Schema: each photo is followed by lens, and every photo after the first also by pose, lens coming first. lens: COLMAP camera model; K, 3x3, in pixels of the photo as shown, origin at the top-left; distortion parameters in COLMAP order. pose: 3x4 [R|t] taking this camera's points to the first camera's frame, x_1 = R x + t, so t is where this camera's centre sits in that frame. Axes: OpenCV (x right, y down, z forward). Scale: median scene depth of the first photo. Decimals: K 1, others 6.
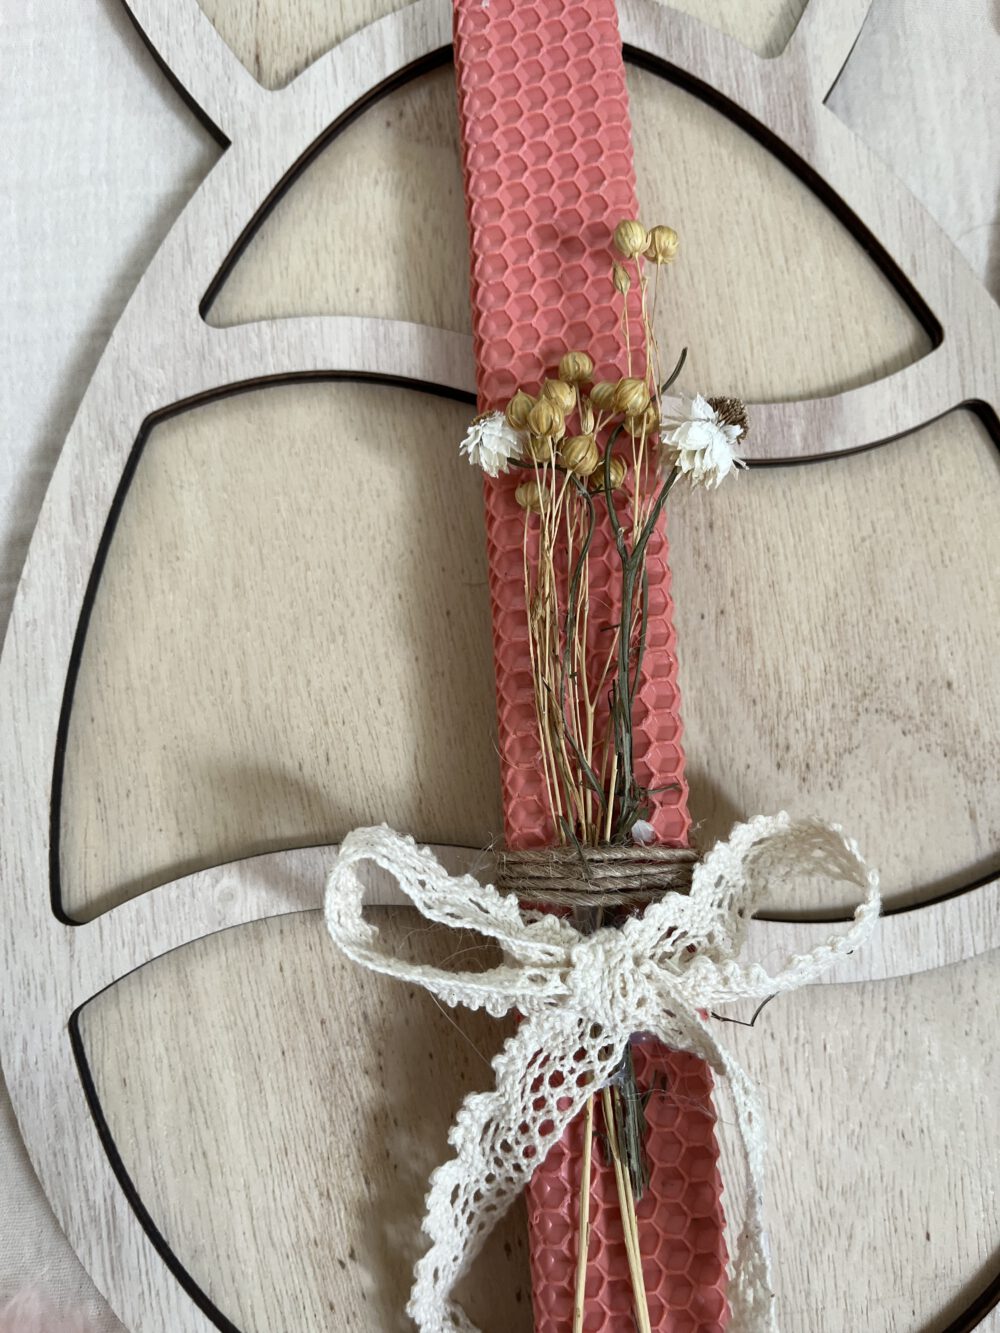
lens RADIAL K [[1048.5, 0, 500.0], [0, 1048.5, 666.5], [0, 0, 1]] dist [-0.003140, -0.012805]
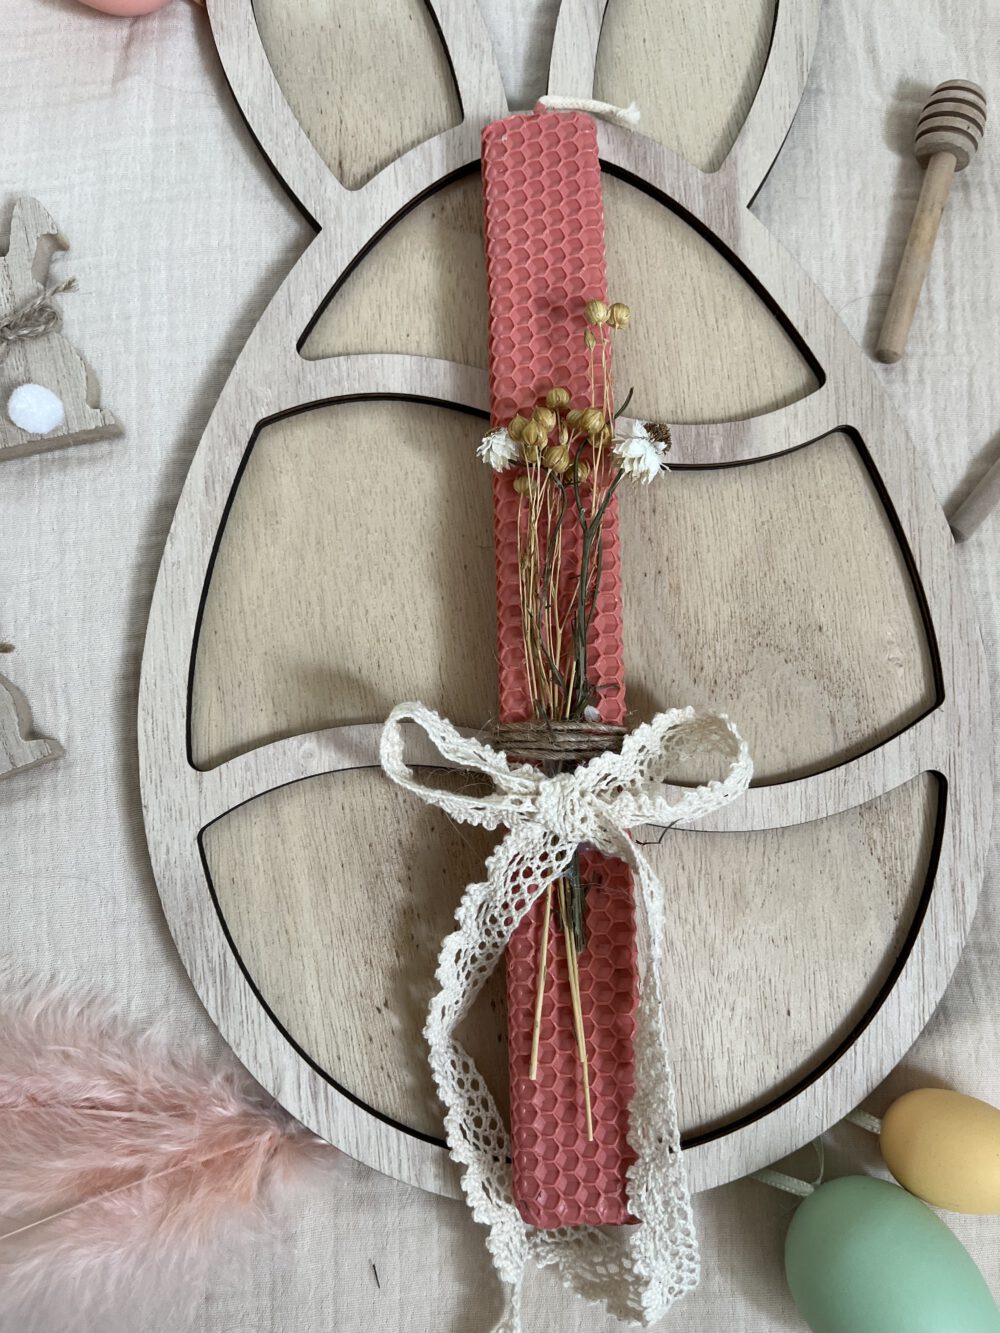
lens RADIAL K [[1103.0, 0, 510.7], [0, 1103.0, 672.2], [0, 0, 1]] dist [0.034668, -0.075096]
pose [[0.999491, 0.030389, -0.009707, 0.031618], [-0.030342, 0.999527, 0.004960, 0.085811], [0.009853, -0.004663, 0.999941, -0.514721]]
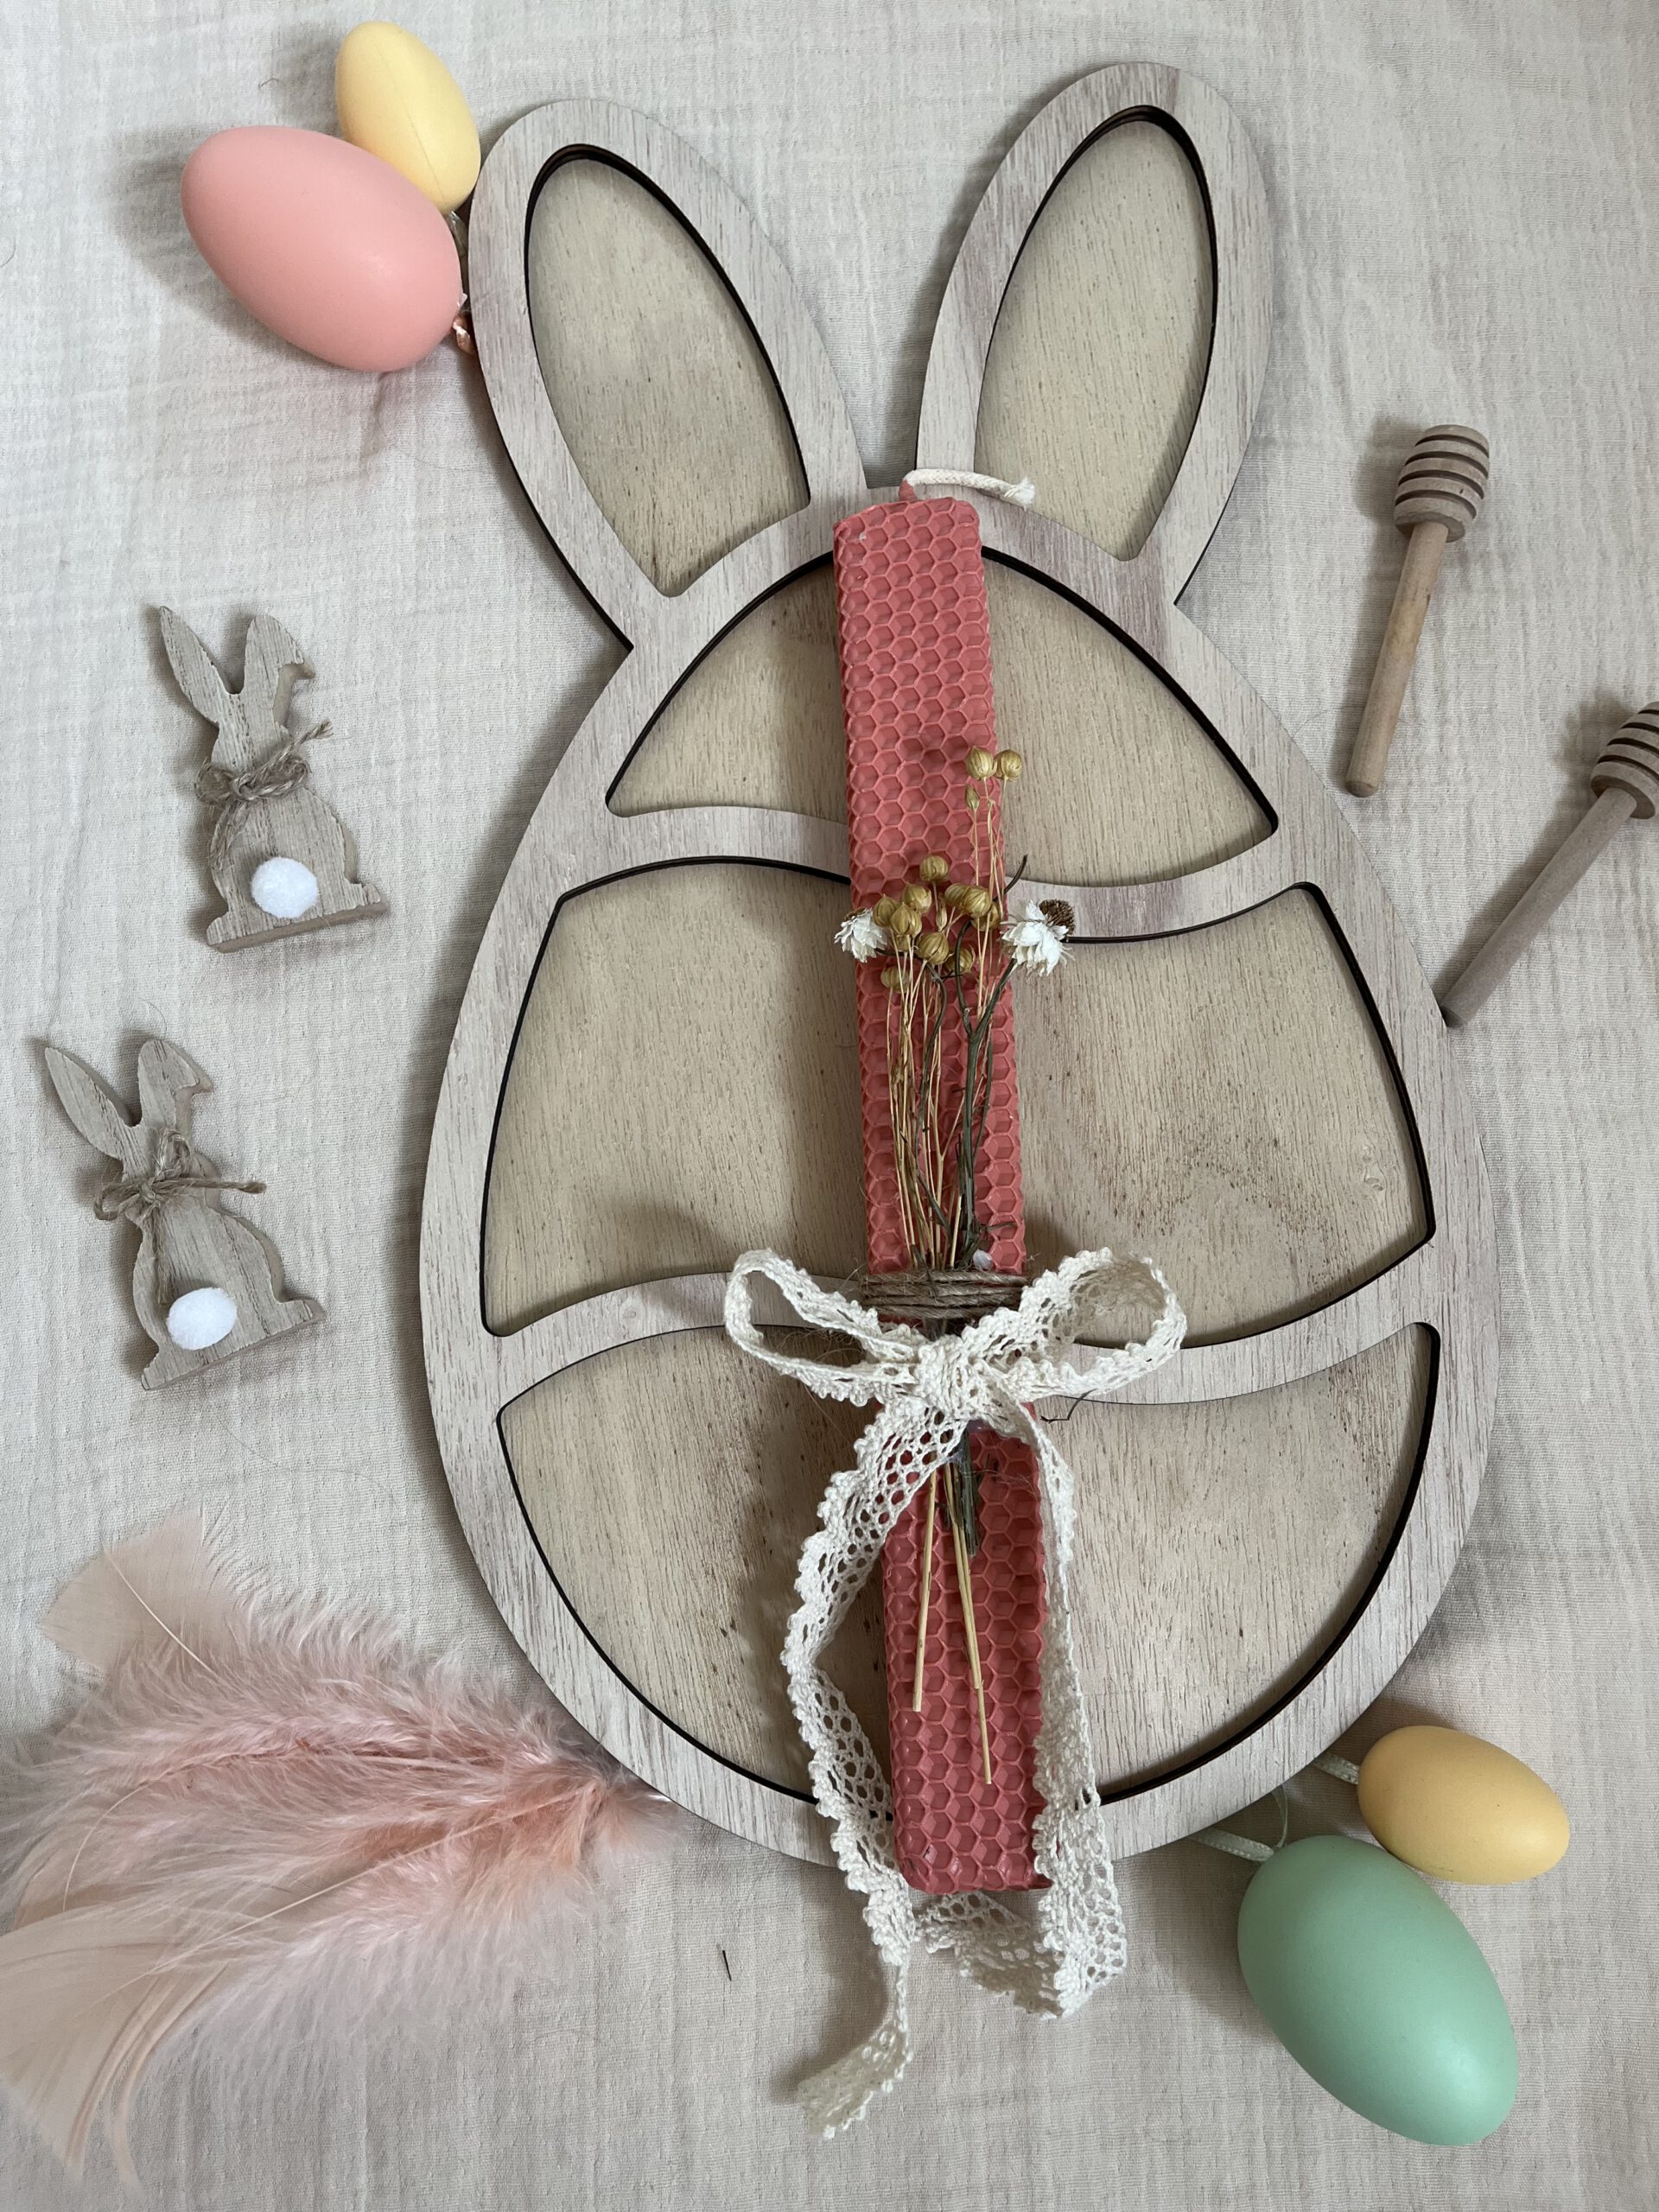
lens RADIAL K [[1921.4, 0, 829.5], [0, 1921.4, 1106.0], [0, 0, 1]] dist [0.089031, -0.273519]
pose [[0.999162, 0.013615, -0.038596, 0.039711], [-0.013517, 0.999905, 0.002777, -0.021206], [0.038631, -0.002253, 0.999251, -1.103733]]
